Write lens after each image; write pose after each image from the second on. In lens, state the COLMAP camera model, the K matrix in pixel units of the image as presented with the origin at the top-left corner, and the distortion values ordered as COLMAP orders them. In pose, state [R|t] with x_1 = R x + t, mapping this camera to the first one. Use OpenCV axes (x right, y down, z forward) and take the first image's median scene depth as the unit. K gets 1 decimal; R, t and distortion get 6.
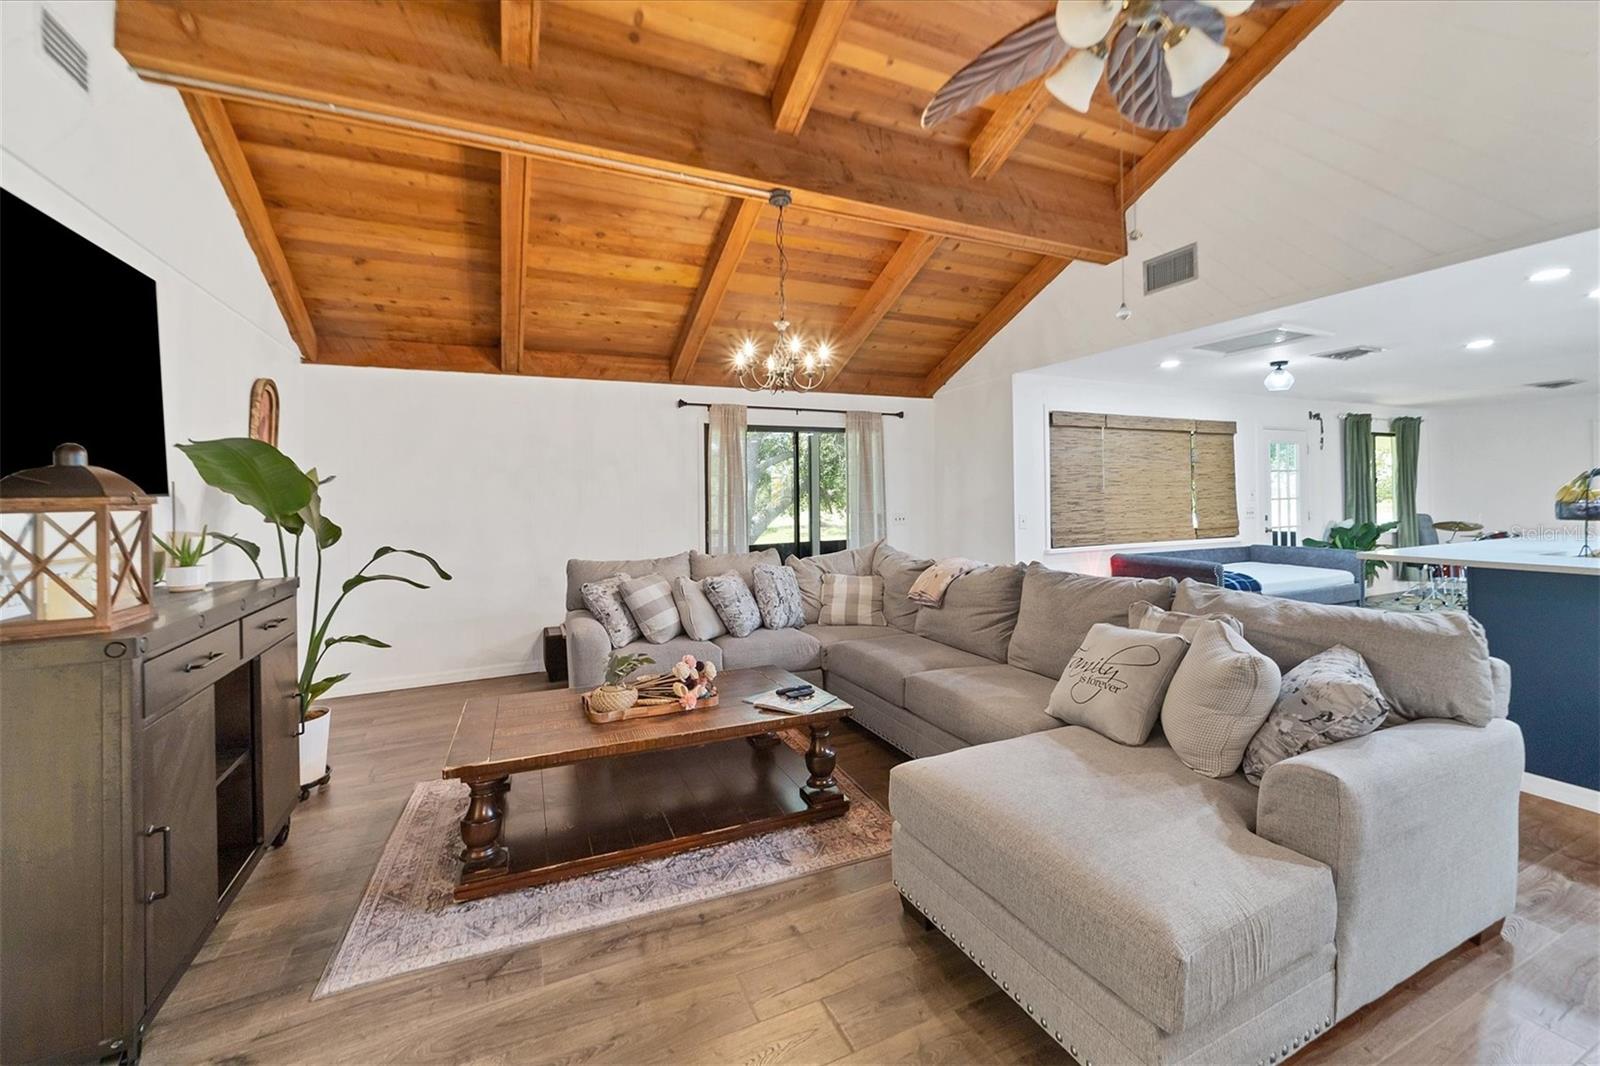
lens RADIAL K [[640.8, 0, 796.9], [0, 640.8, 489.6], [0, 0, 1]] dist [-0.000363, 0.000092]
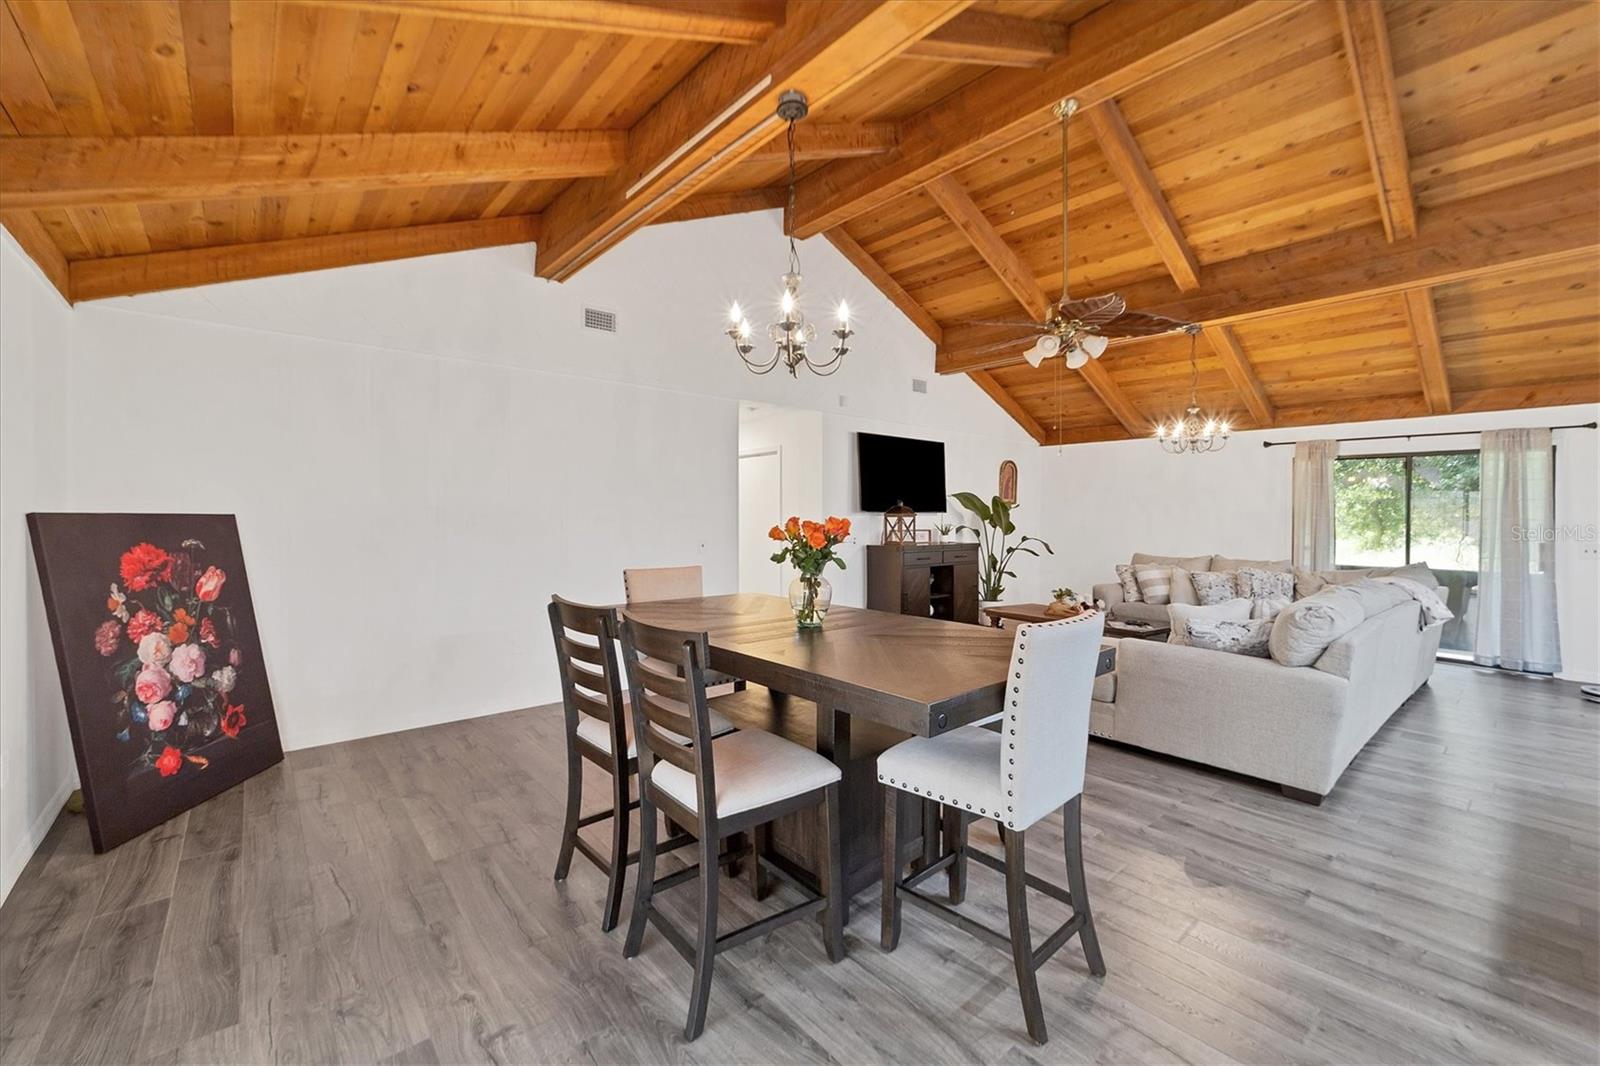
lens RADIAL K [[636.0, 0, 822.6], [0, 636.0, 529.2], [0, 0, 1]] dist [0.000466, 0.000105]
pose [[0.314443, 0.040990, -0.948391, 0.746182], [-0.004588, 0.999121, 0.041662, -0.015741], [0.949265, -0.008750, 0.314355, -0.223566]]
